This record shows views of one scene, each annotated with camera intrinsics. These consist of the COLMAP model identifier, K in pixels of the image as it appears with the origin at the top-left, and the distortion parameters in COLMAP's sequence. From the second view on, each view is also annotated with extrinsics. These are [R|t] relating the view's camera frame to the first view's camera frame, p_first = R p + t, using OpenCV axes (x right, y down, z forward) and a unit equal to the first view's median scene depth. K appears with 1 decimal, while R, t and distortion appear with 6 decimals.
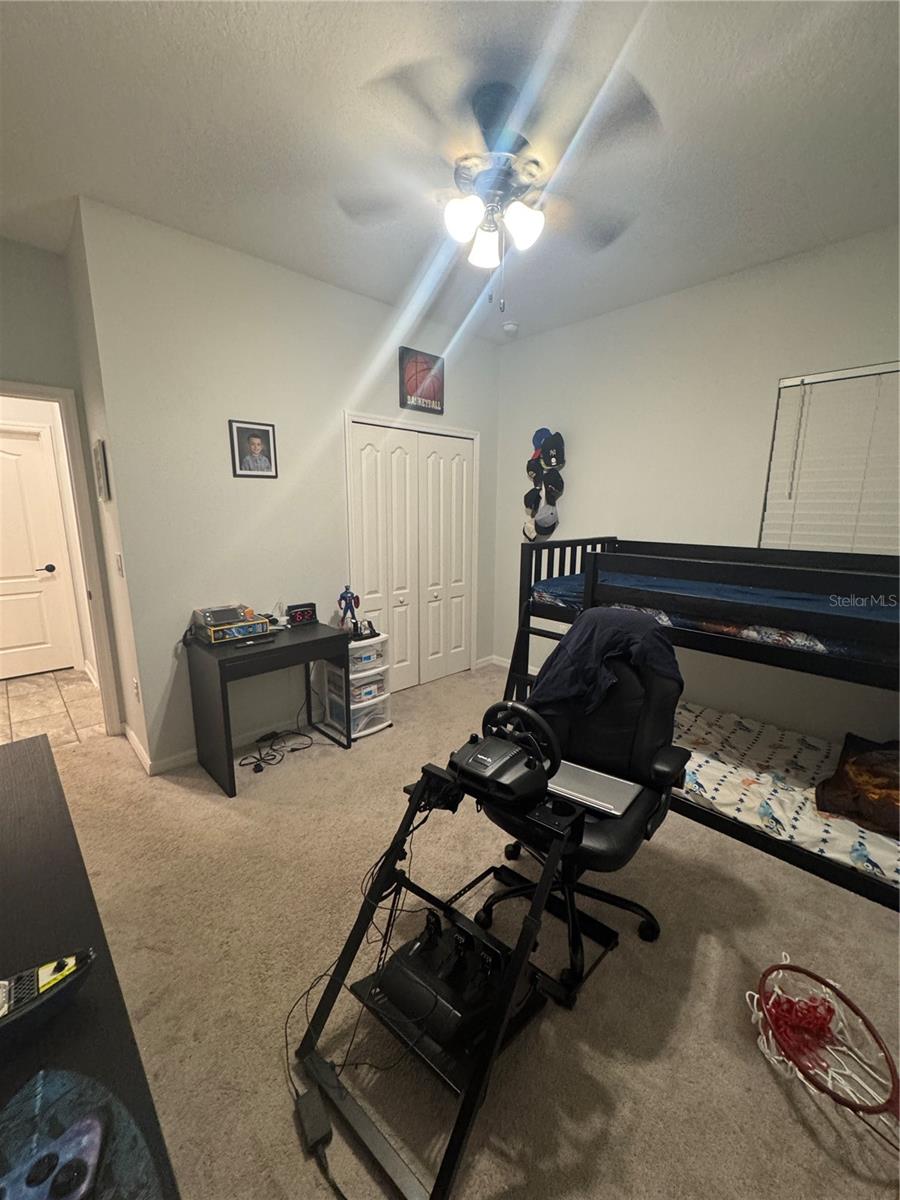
lens RADIAL K [[480.2, 0, 450.1], [0, 480.2, 598.6], [0, 0, 1]] dist [-0.002237, -0.000087]
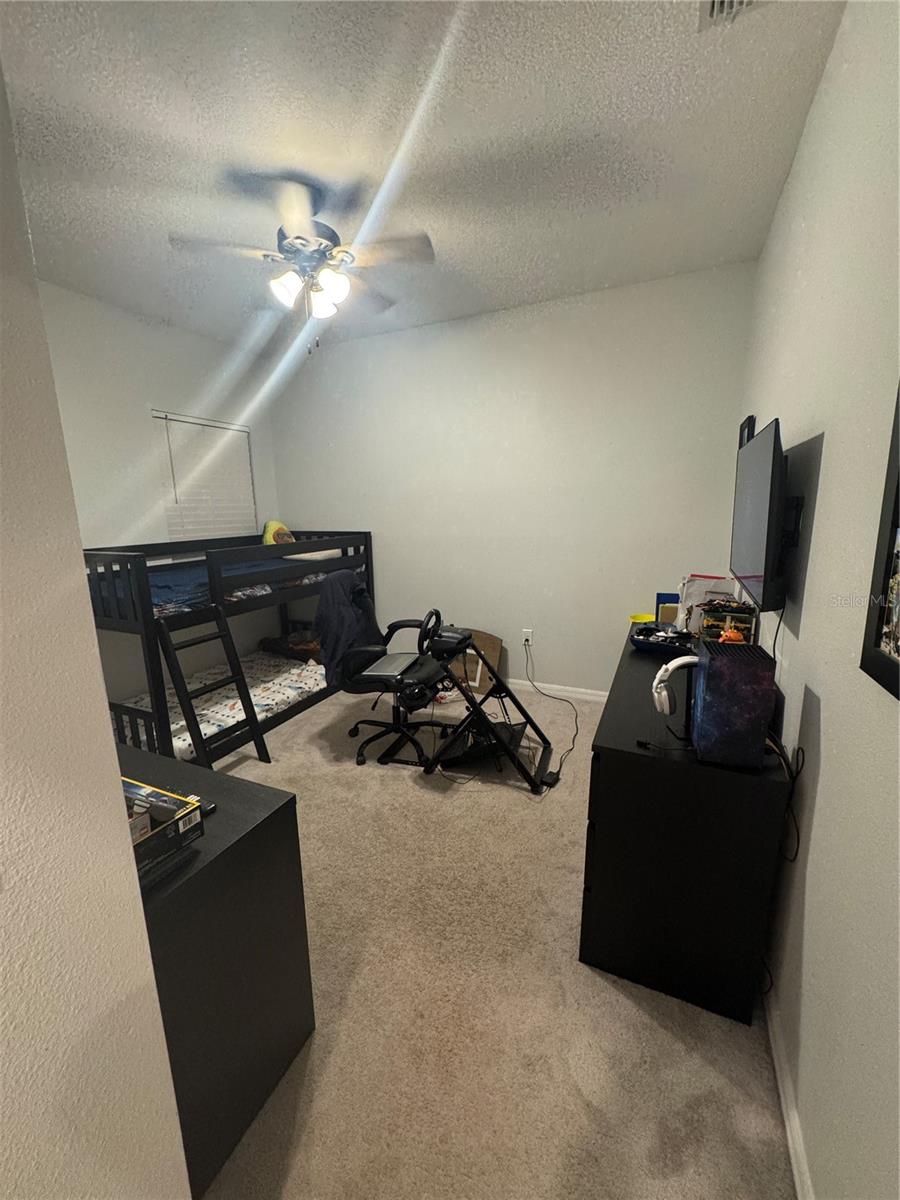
lens RADIAL K [[480.2, 0, 451.1], [0, 480.2, 598.5], [0, 0, 1]] dist [-0.002237, -0.000087]
pose [[-0.364959, -0.177448, 0.913957, -1.019251], [0.189627, 0.946924, 0.259570, -0.192462], [-0.911508, 0.268043, -0.311939, 0.957805]]
